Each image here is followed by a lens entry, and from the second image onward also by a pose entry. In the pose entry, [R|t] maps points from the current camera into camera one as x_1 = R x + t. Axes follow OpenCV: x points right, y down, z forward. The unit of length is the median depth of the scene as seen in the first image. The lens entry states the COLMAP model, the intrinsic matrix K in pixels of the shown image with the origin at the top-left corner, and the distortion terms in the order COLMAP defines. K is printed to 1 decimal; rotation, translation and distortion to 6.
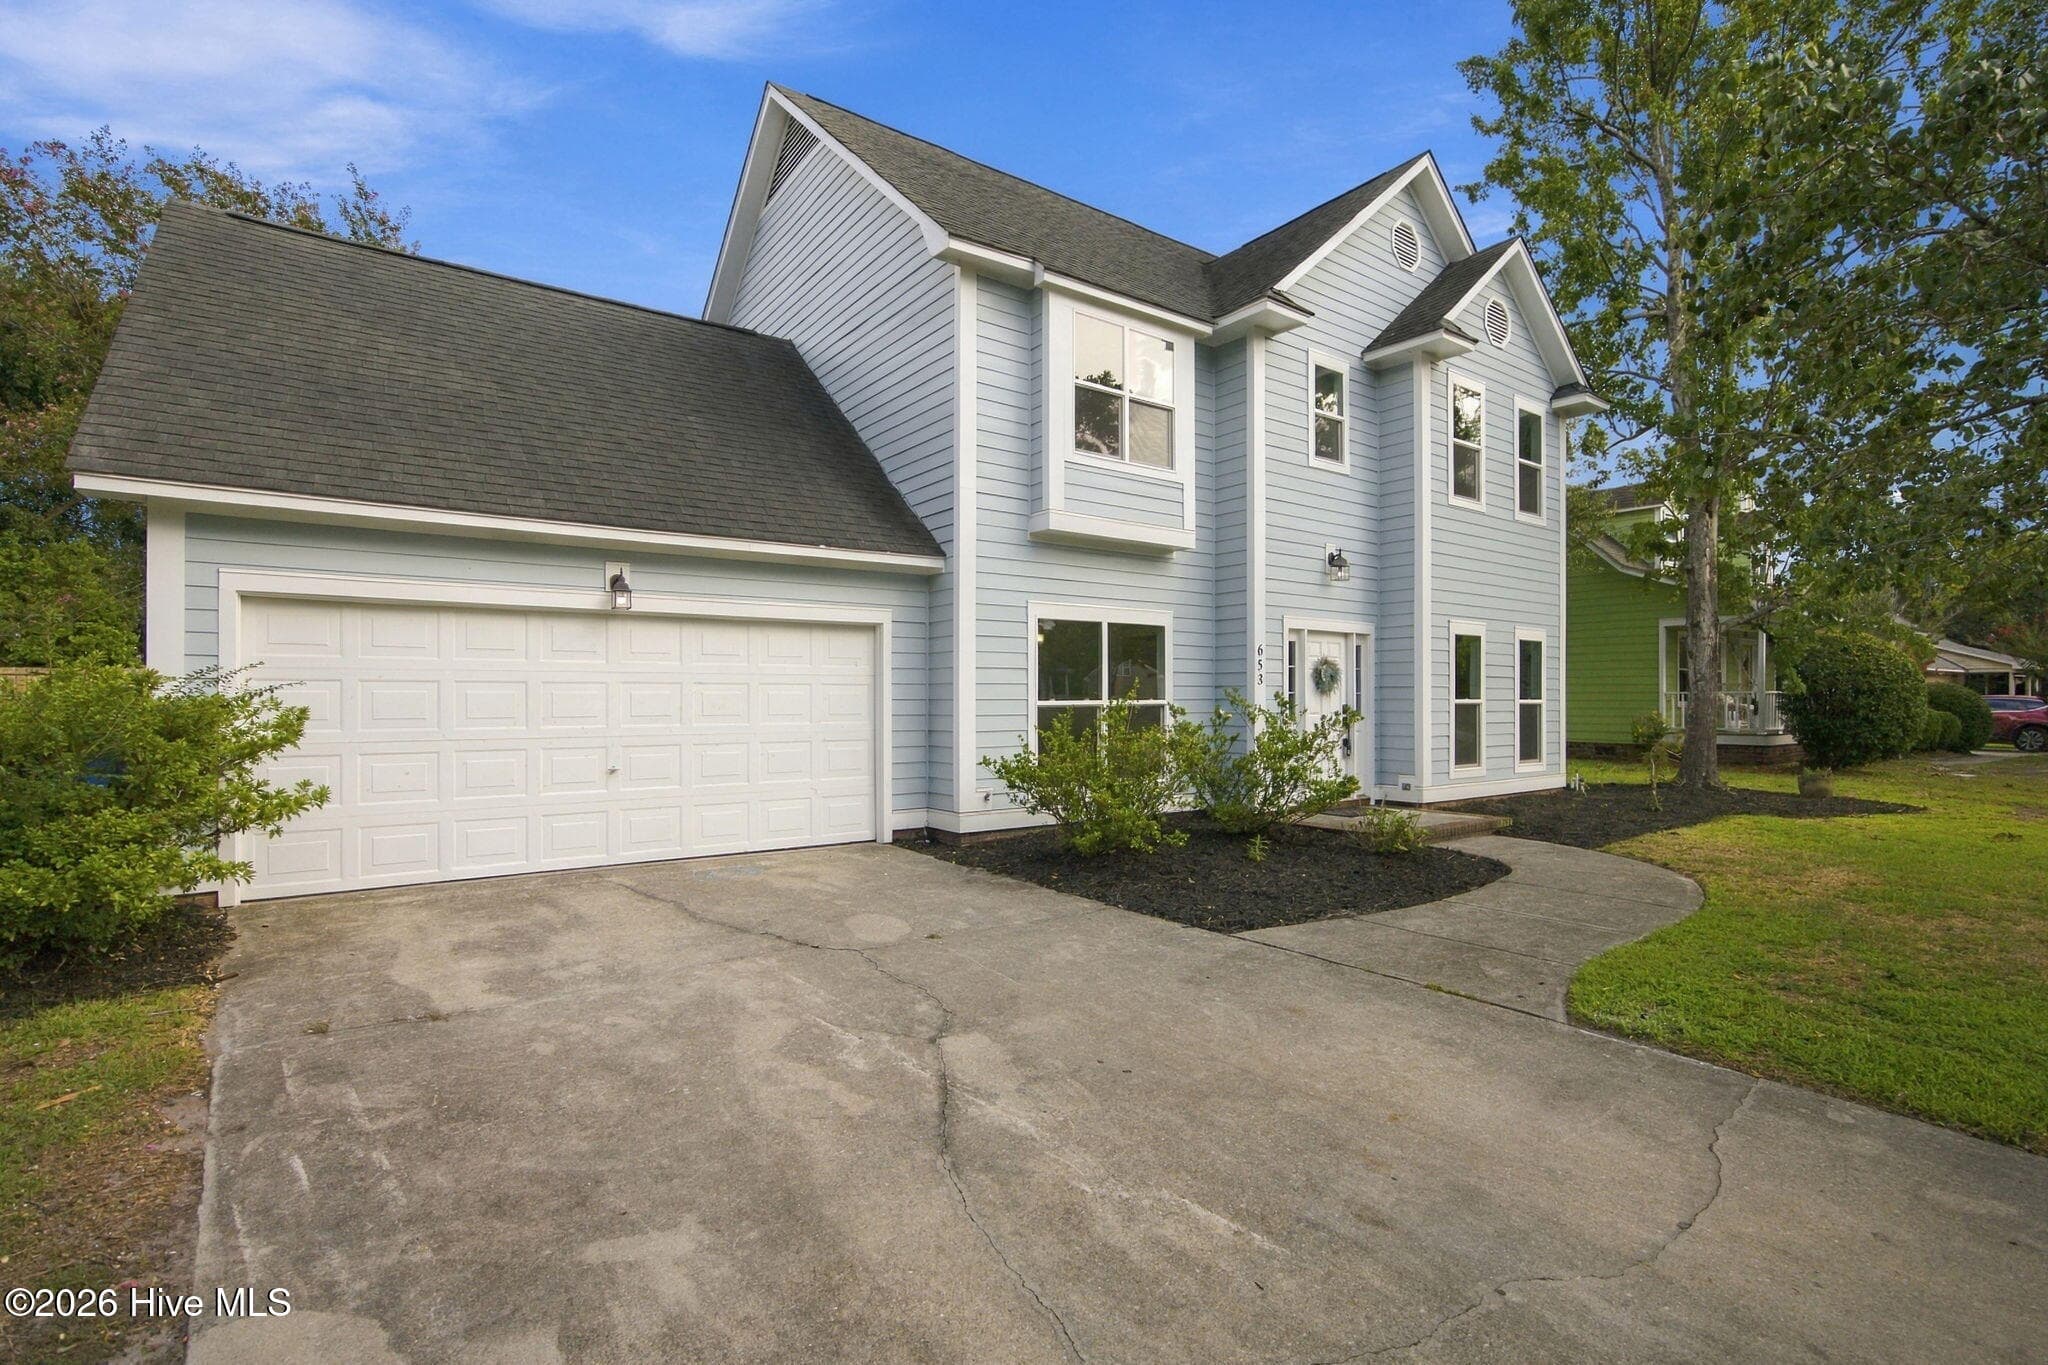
lens RADIAL K [[946.5, 0, 1051.2], [0, 946.5, 687.2], [0, 0, 1]] dist [-0.025513, 0.000337]
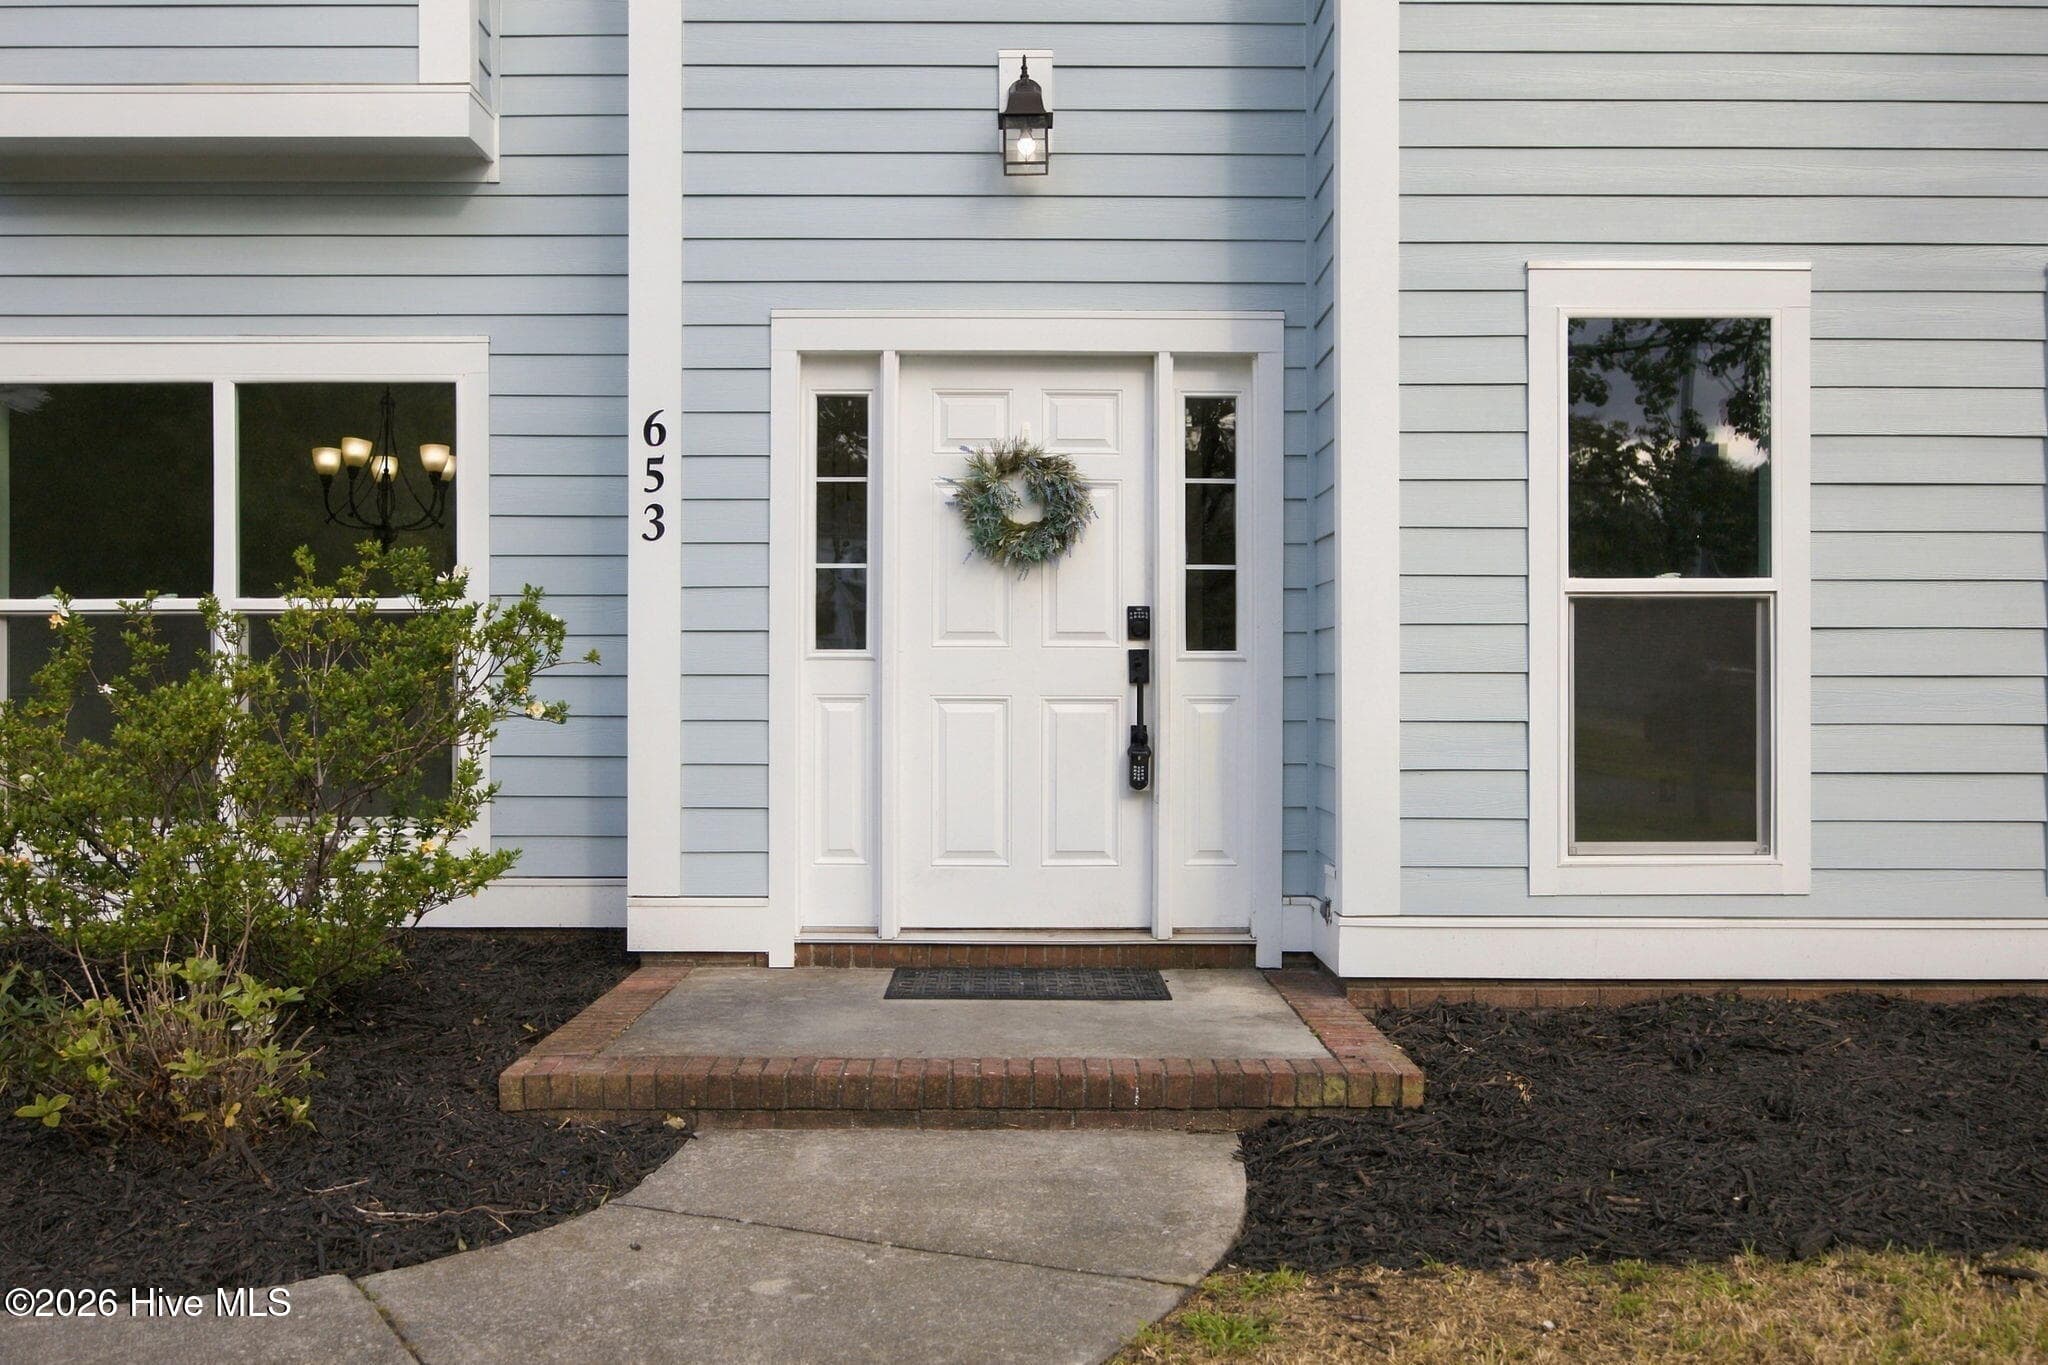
lens RADIAL K [[1866.9, 0, 1022.2], [0, 1866.9, 650.4], [0, 0, 1]] dist [-0.047259, -0.002078]
pose [[0.807293, -0.006064, -0.590120, 0.714178], [0.009572, 0.999950, 0.002818, 0.034858], [0.590074, -0.007924, 0.807311, 0.605573]]
